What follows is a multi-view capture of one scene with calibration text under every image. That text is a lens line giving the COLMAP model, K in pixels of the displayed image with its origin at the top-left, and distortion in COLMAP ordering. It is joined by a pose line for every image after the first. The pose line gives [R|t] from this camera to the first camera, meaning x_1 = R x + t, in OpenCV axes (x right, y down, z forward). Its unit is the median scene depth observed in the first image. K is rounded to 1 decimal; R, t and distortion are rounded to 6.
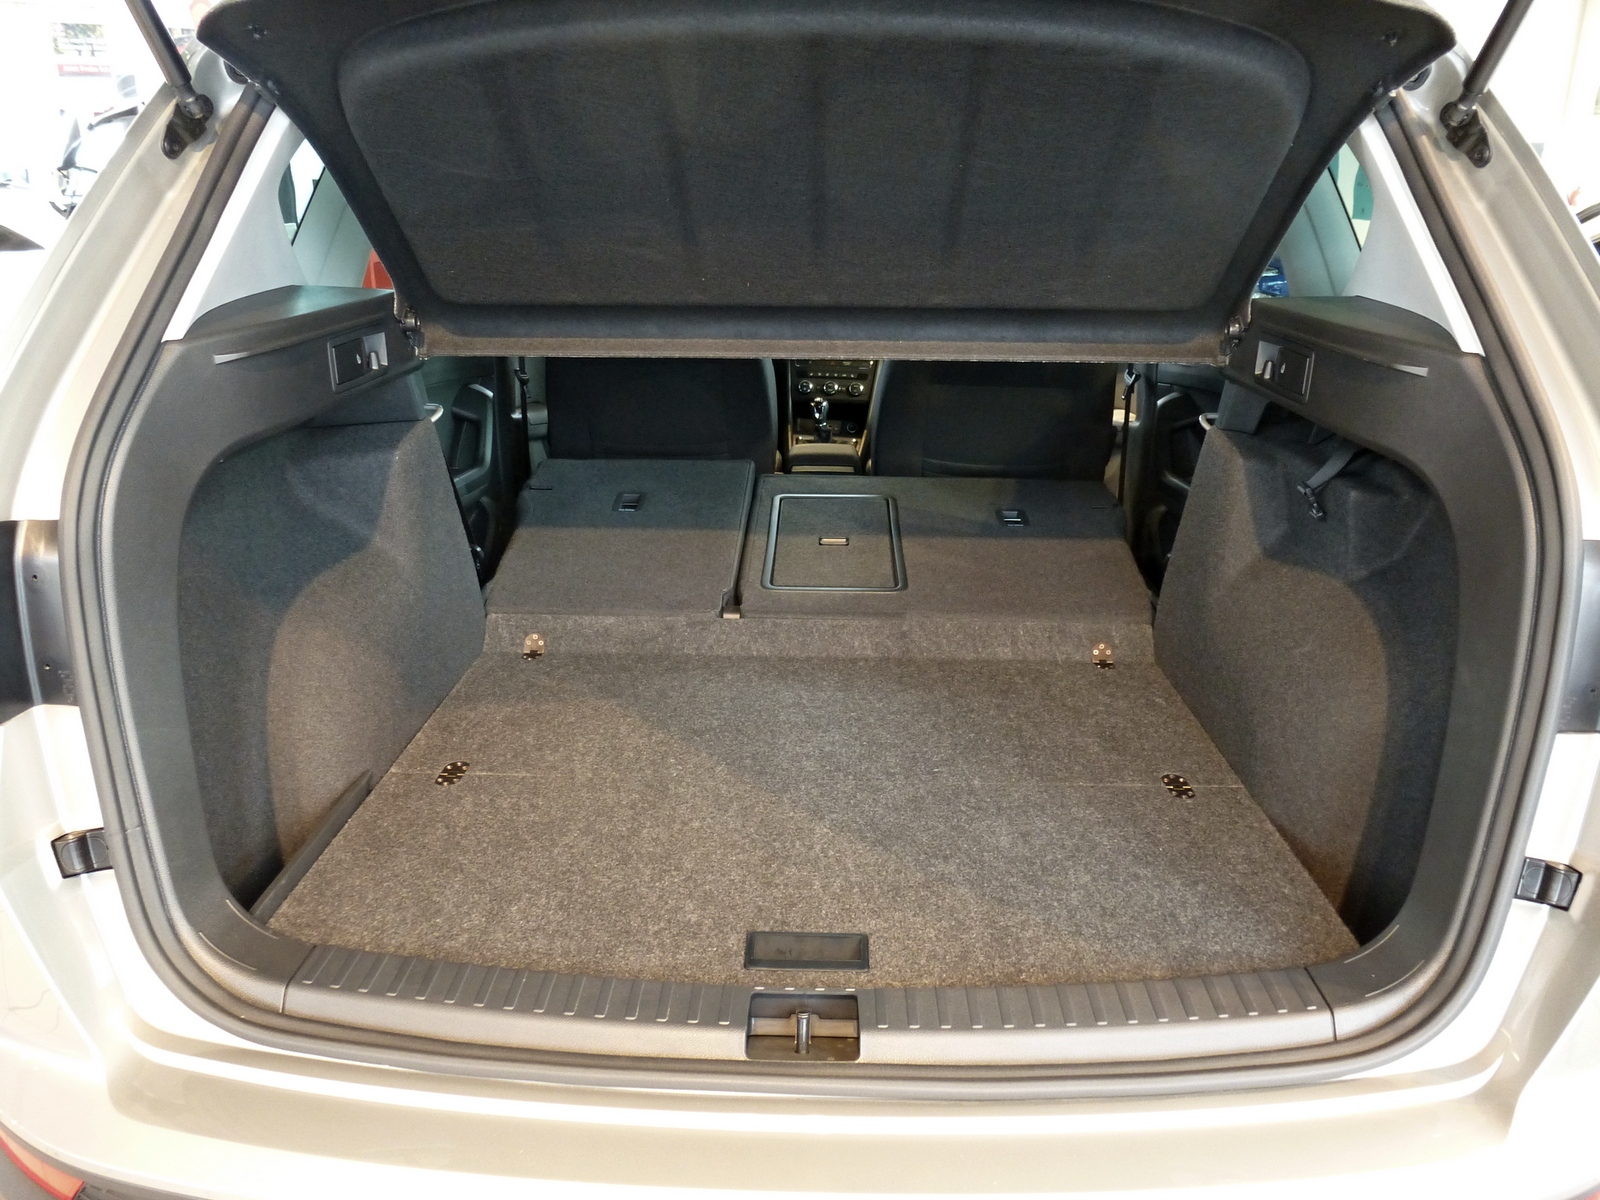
lens RADIAL K [[1147.3, 0, 802.2], [0, 1147.3, 603.8], [0, 0, 1]] dist [-0.033239, 0.002374]
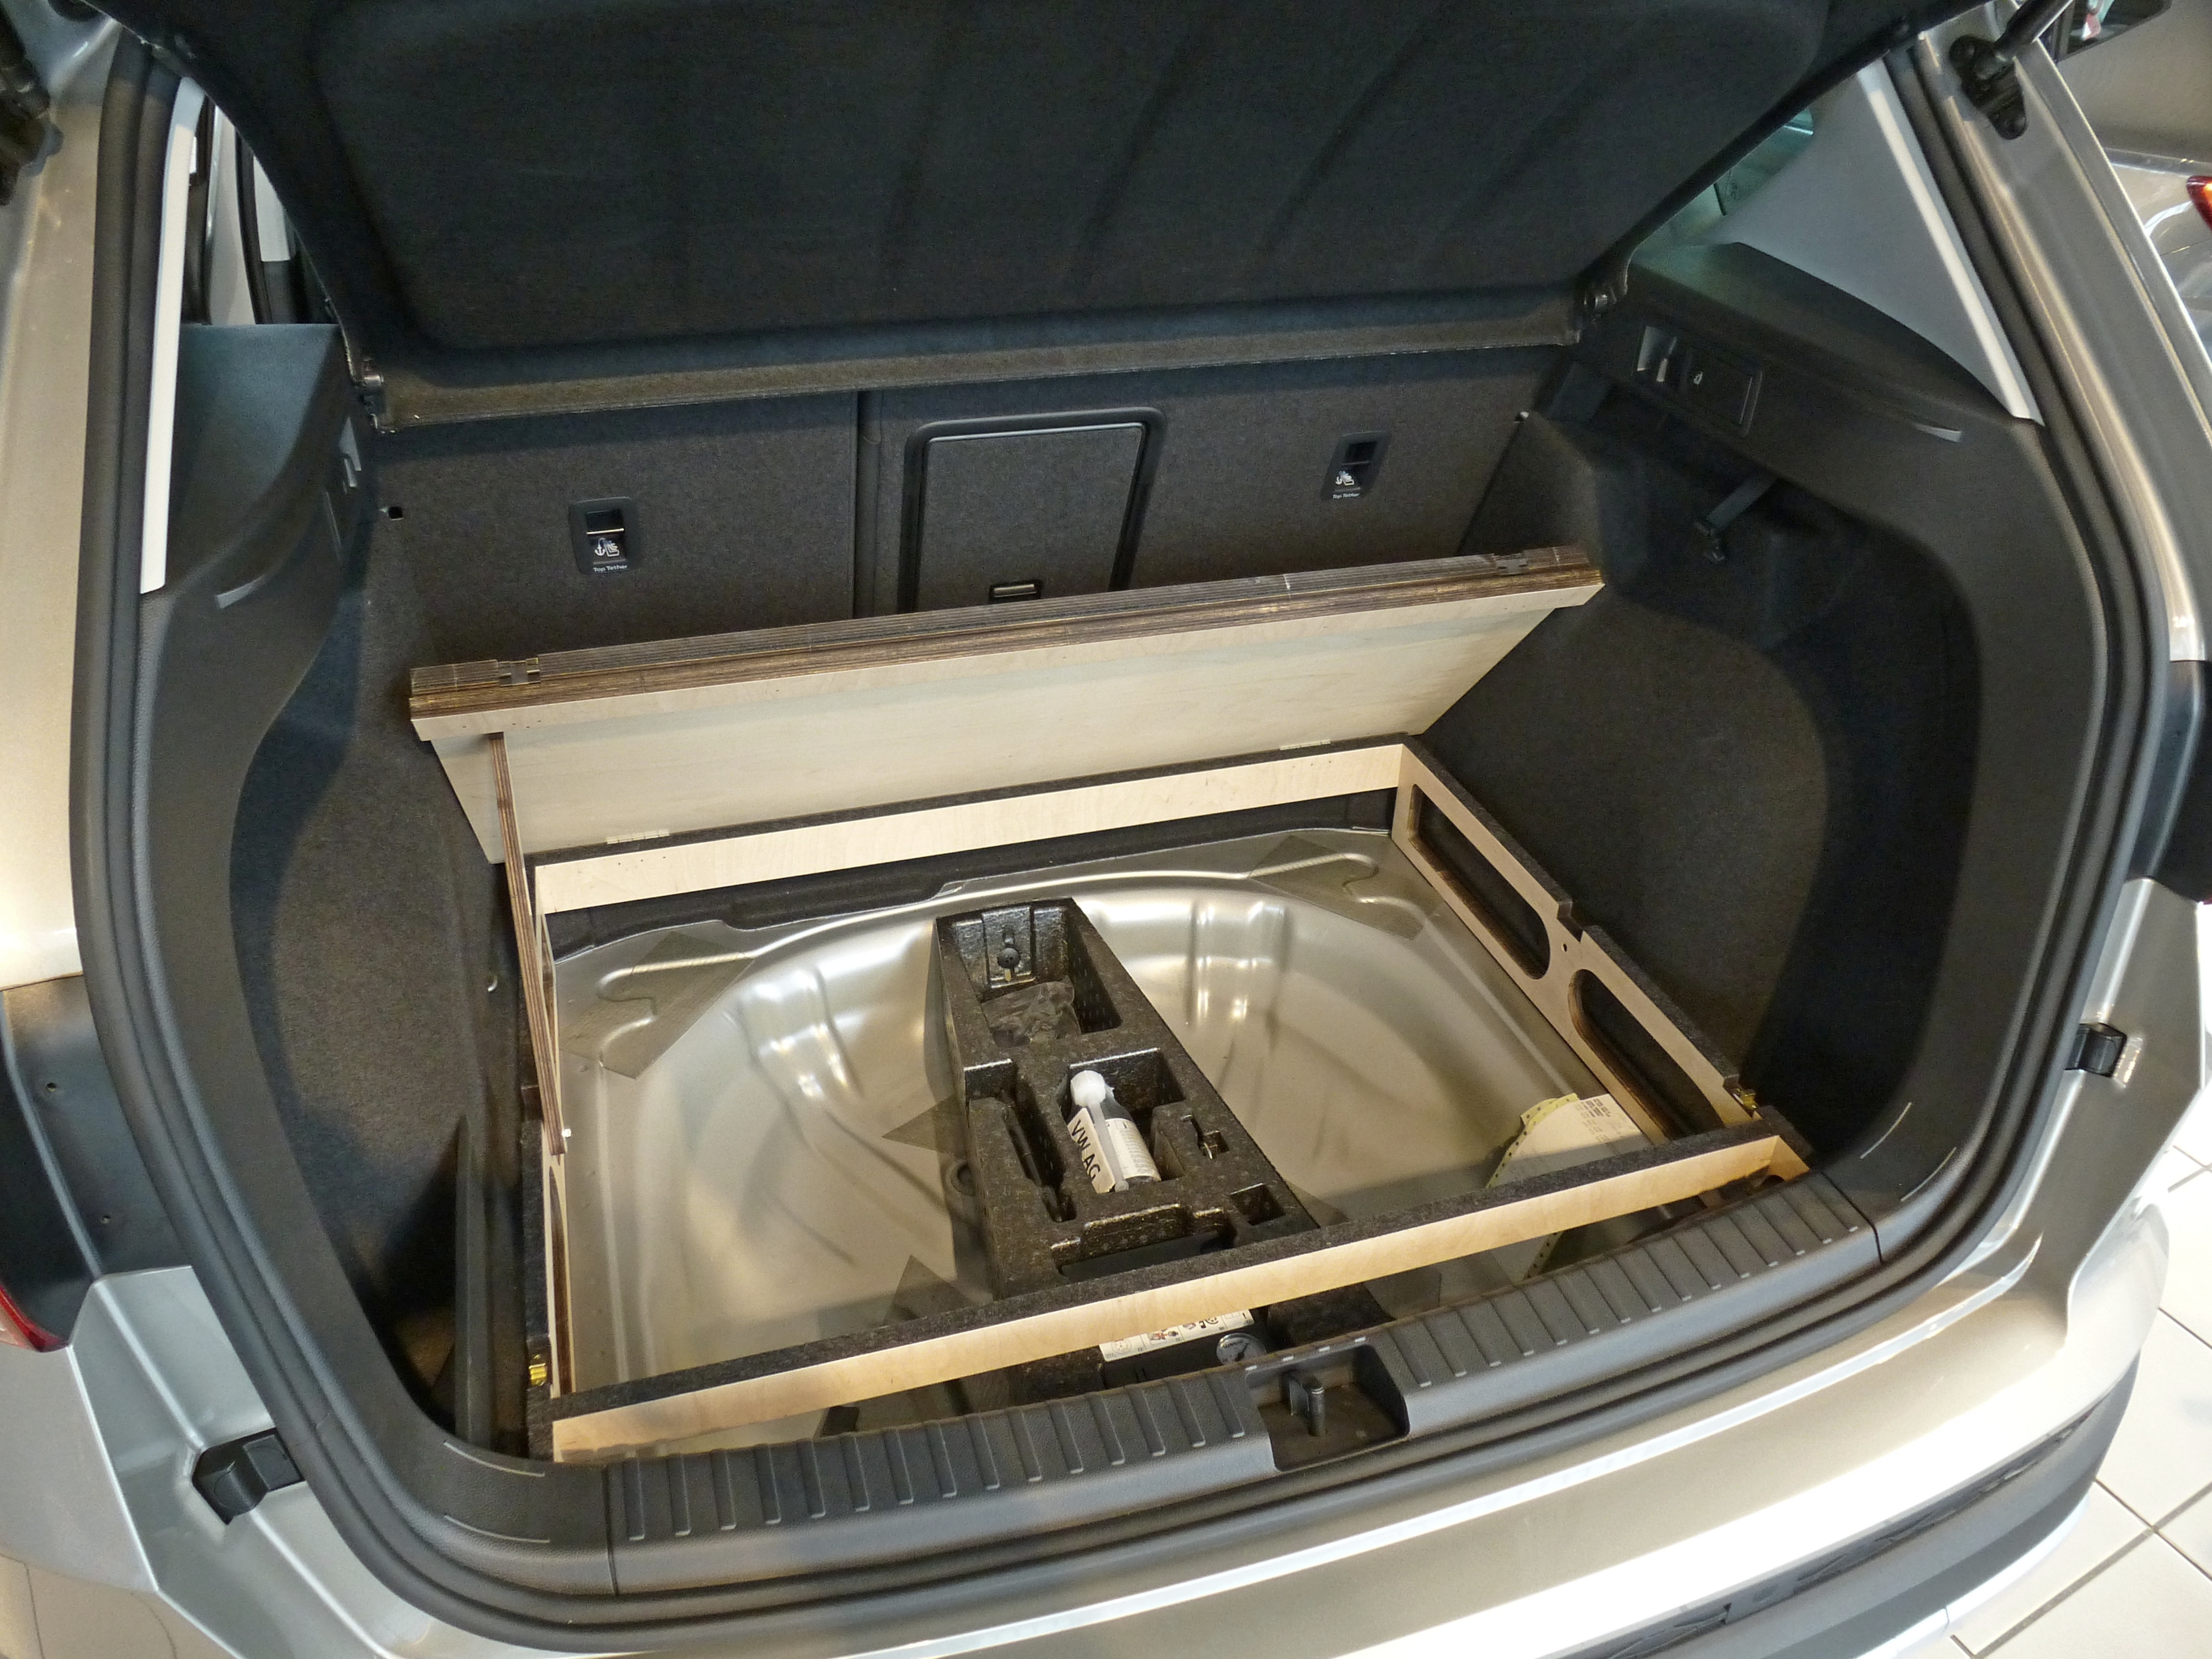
lens RADIAL K [[1586.1, 0, 1108.5], [0, 1586.1, 833.4], [0, 0, 1]] dist [-0.032356, 0.003845]
pose [[0.944278, -0.163993, 0.285386, -0.328505], [0.089790, 0.962499, 0.255994, -0.251962], [-0.316665, -0.216105, 0.923592, 0.122405]]
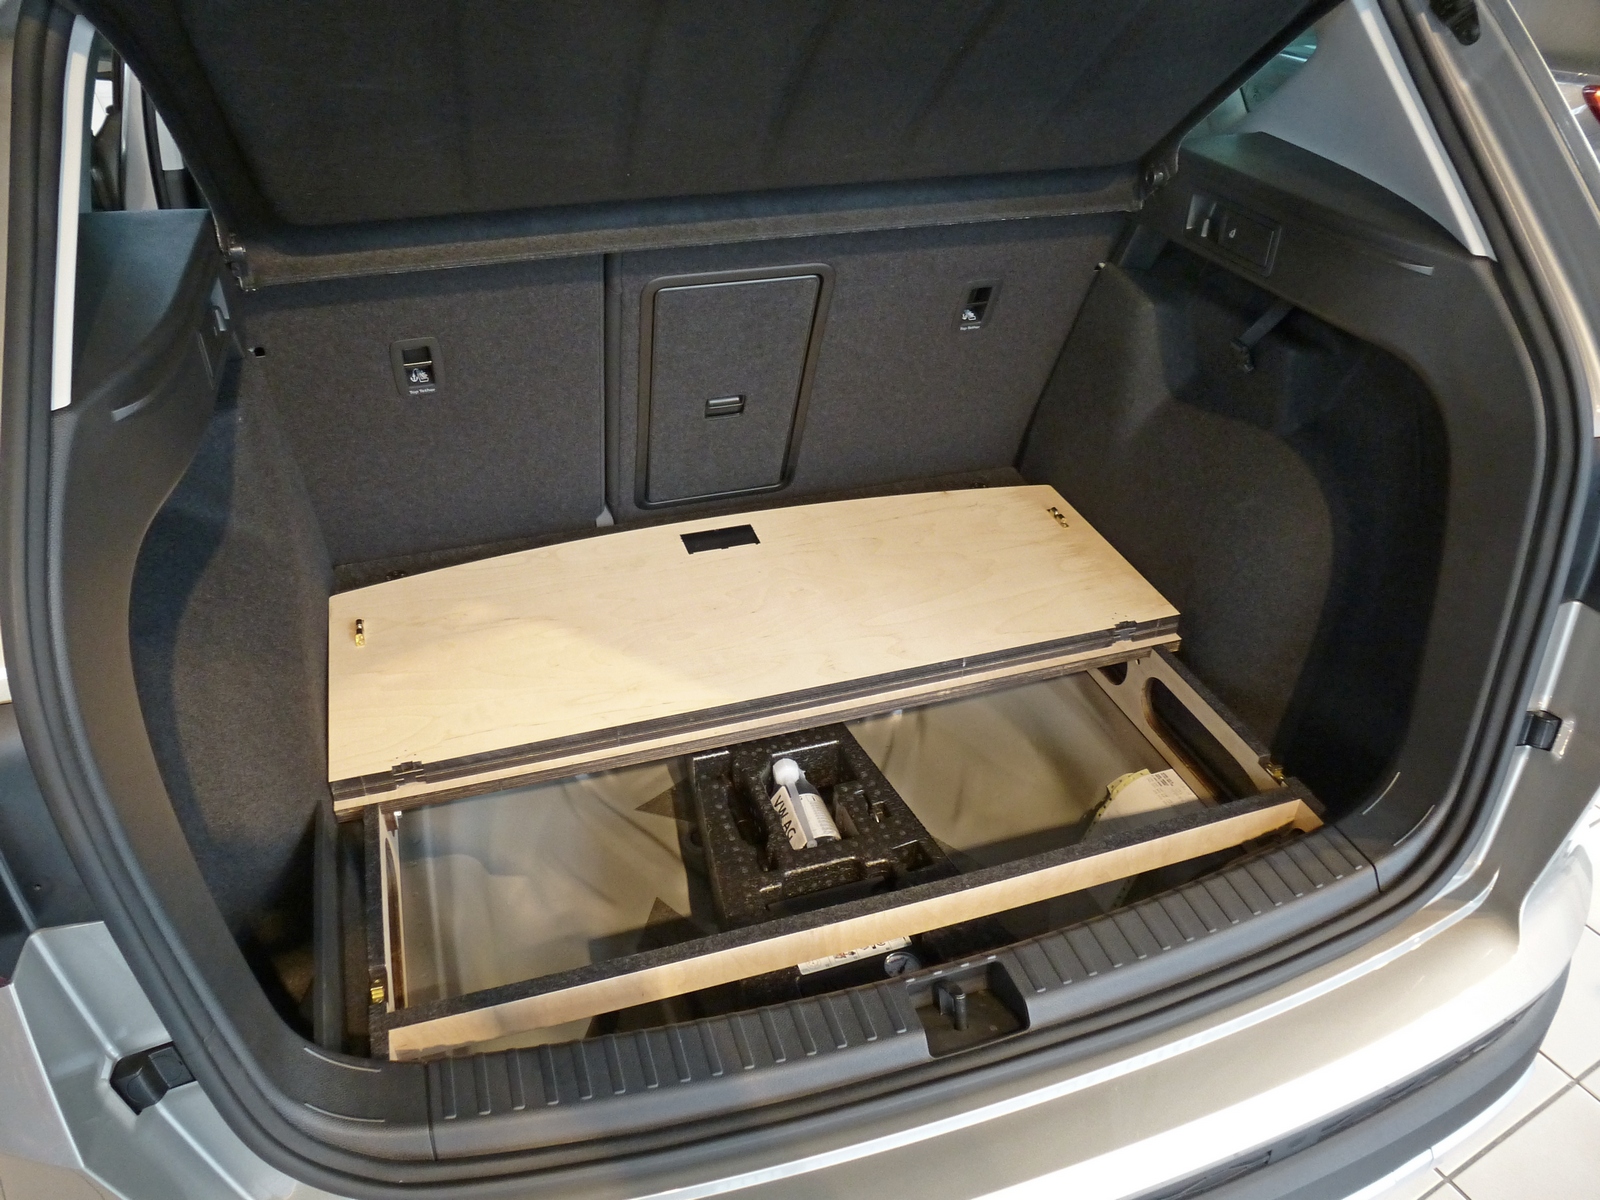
lens RADIAL K [[1146.6, 0, 800.0], [0, 1146.6, 600.0], [0, 0, 1]] dist [-0.034690, 0.005798]
pose [[0.941302, -0.184737, 0.282528, -0.314855], [0.107203, 0.957230, 0.268736, -0.239167], [-0.320089, -0.222675, 0.920847, 0.156000]]
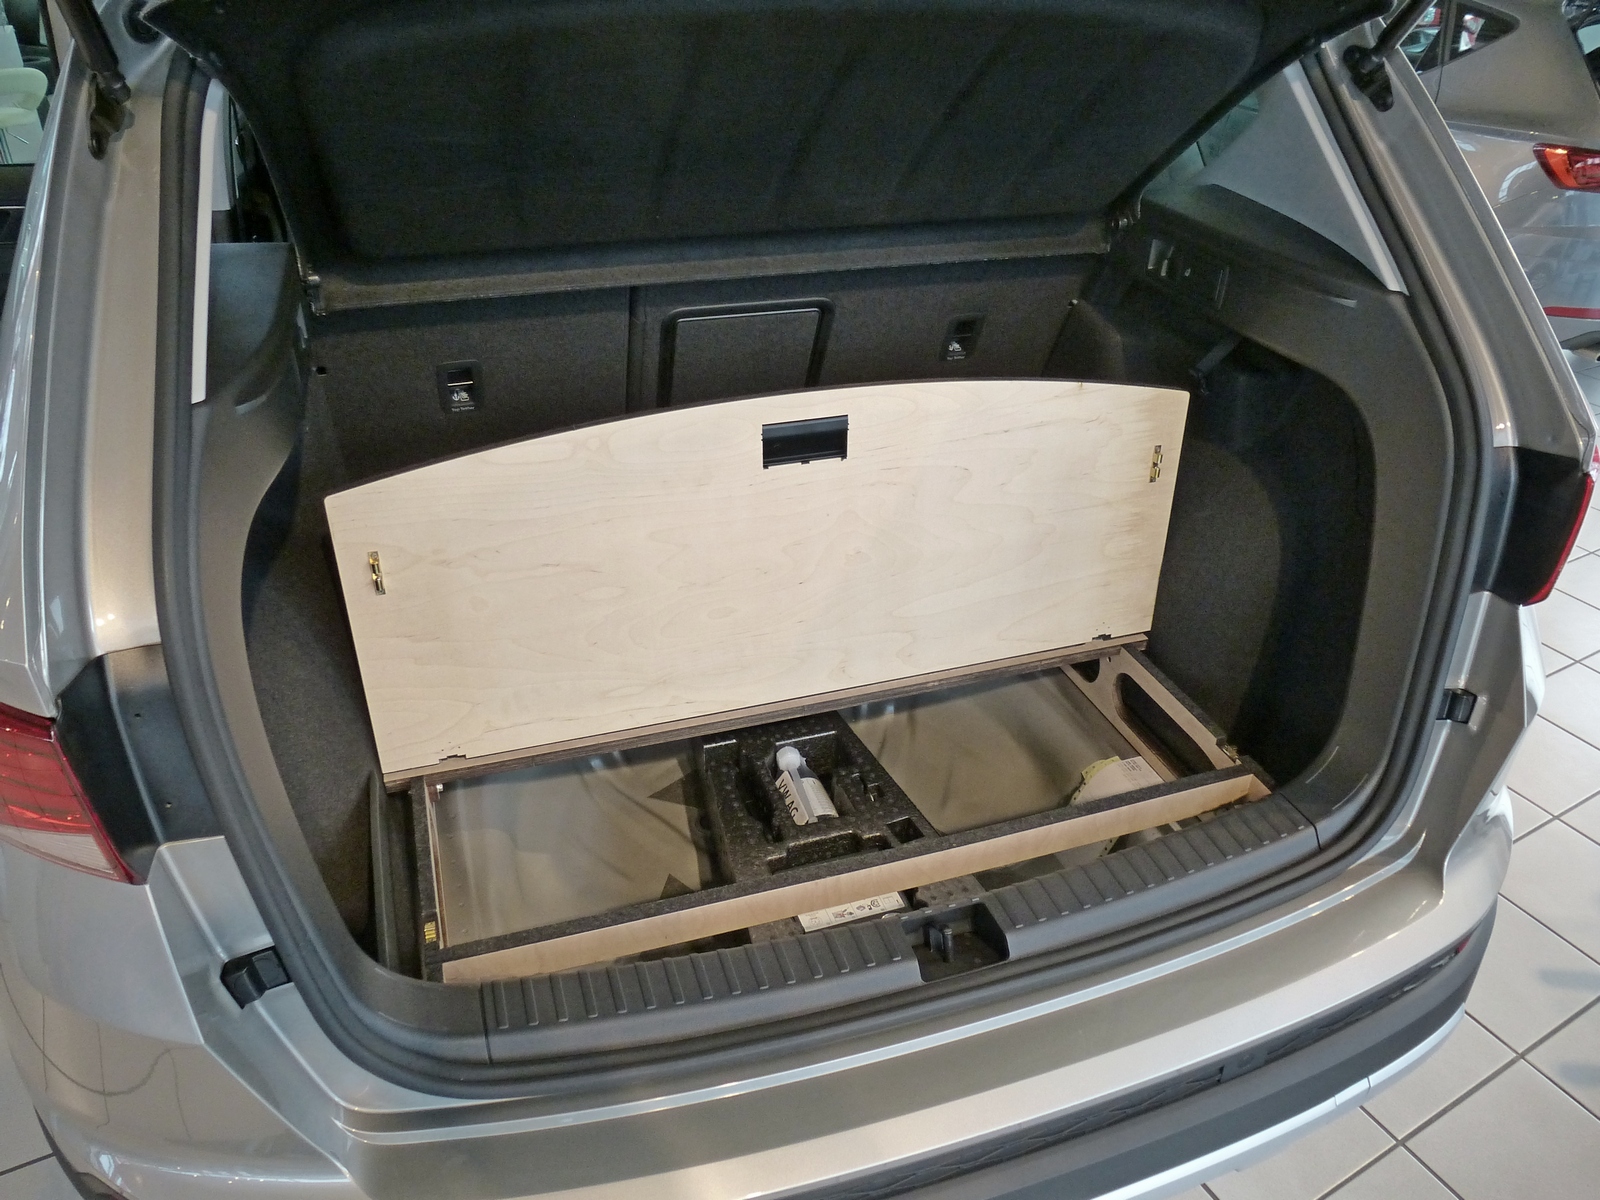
lens RADIAL K [[1146.6, 0, 800.0], [0, 1146.6, 600.0], [0, 0, 1]] dist [-0.034690, 0.005798]
pose [[0.938653, -0.170249, 0.299911, -0.380533], [0.100917, 0.967181, 0.233188, -0.224250], [-0.329768, -0.188617, 0.925028, 0.027548]]
